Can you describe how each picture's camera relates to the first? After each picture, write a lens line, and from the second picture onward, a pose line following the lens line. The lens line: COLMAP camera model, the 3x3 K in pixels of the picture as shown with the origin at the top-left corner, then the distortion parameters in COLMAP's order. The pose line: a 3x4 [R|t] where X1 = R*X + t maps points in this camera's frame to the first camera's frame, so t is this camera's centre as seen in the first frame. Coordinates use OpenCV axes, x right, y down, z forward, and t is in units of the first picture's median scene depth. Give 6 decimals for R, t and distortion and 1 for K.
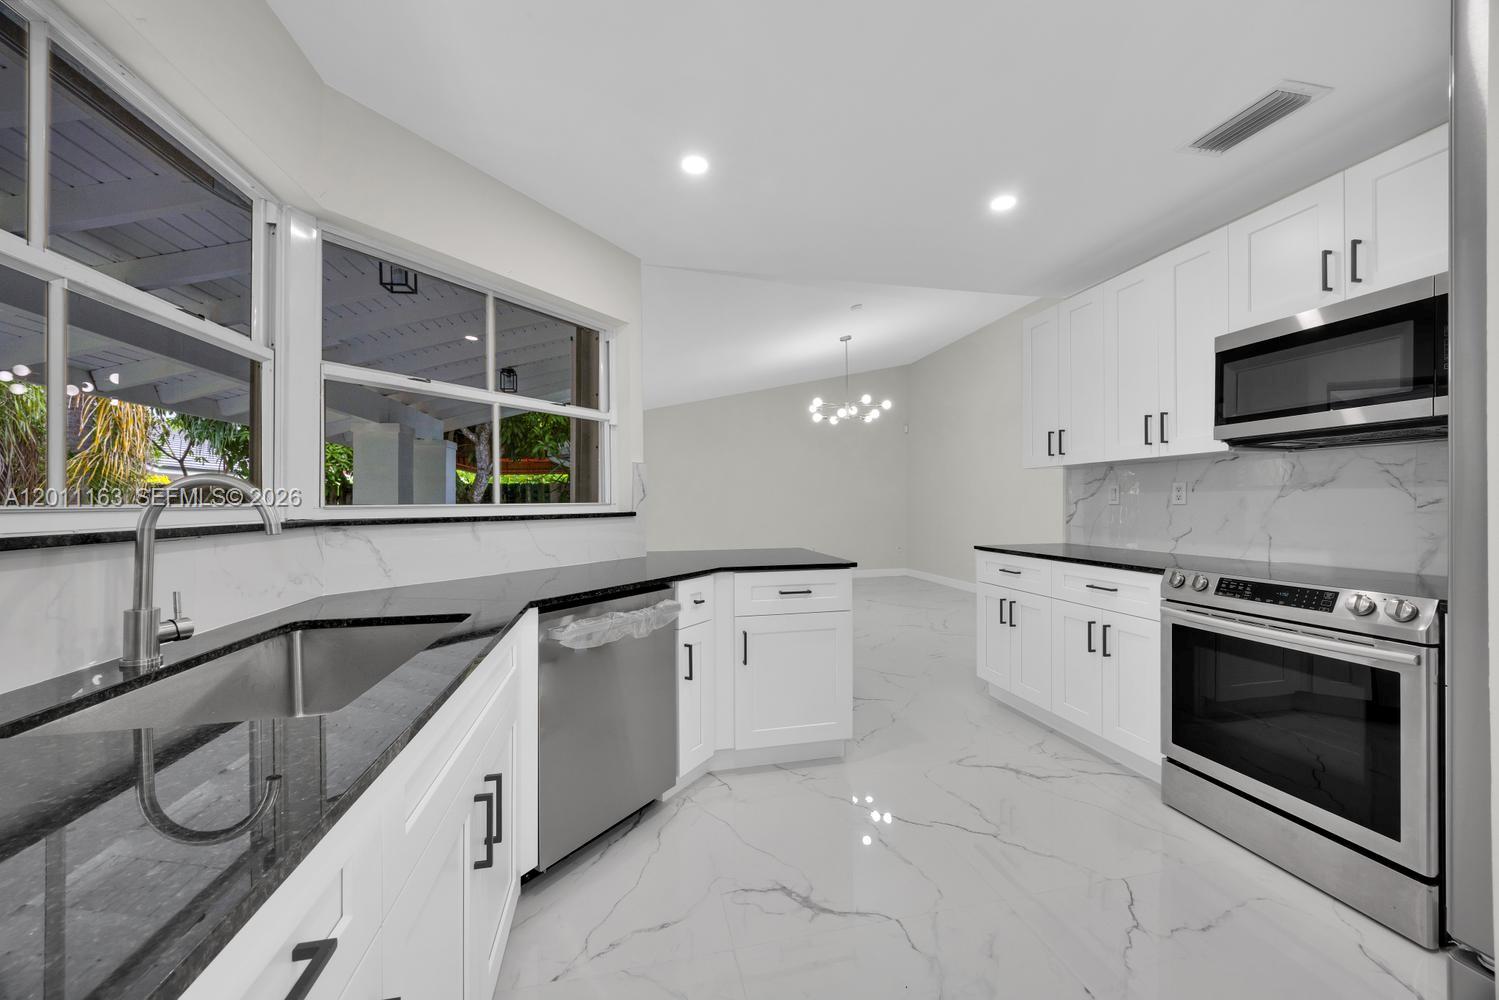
lens RADIAL K [[569.7, 0, 749.8], [0, 569.7, 501.0], [0, 0, 1]] dist [0.011478, -0.000075]
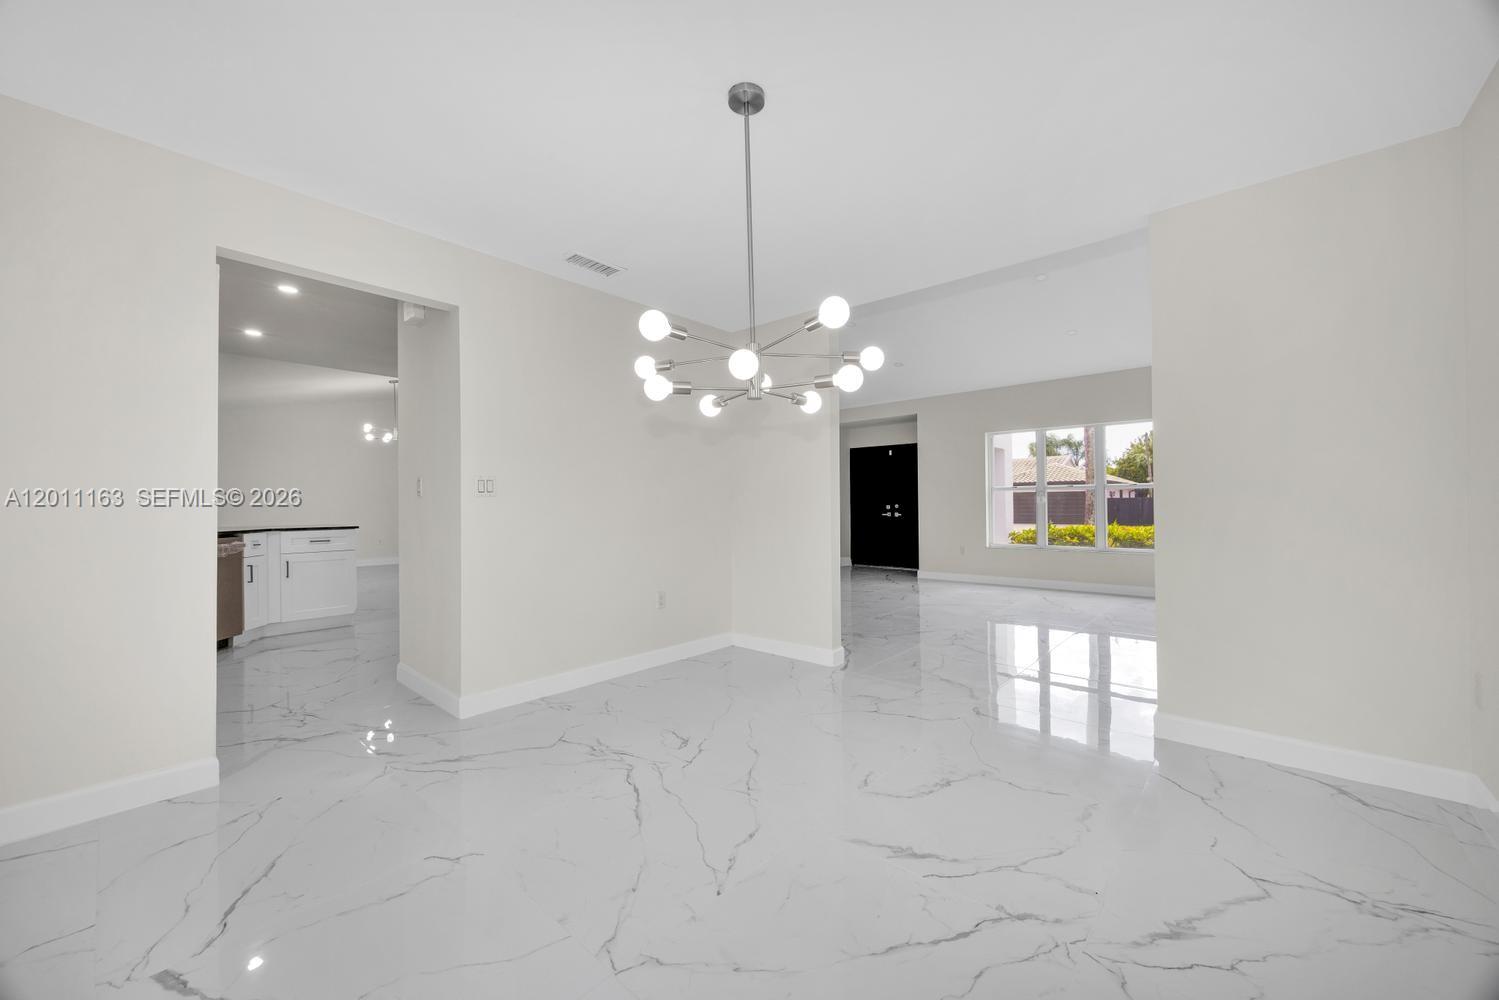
lens RADIAL K [[569.7, 0, 747.8], [0, 569.7, 505.4], [0, 0, 1]] dist [0.011478, -0.000075]
pose [[0.811905, -0.013167, 0.583641, 0.139921], [0.008864, 0.999908, 0.010229, 0.028514], [-0.583722, -0.003131, 0.811948, -1.700752]]
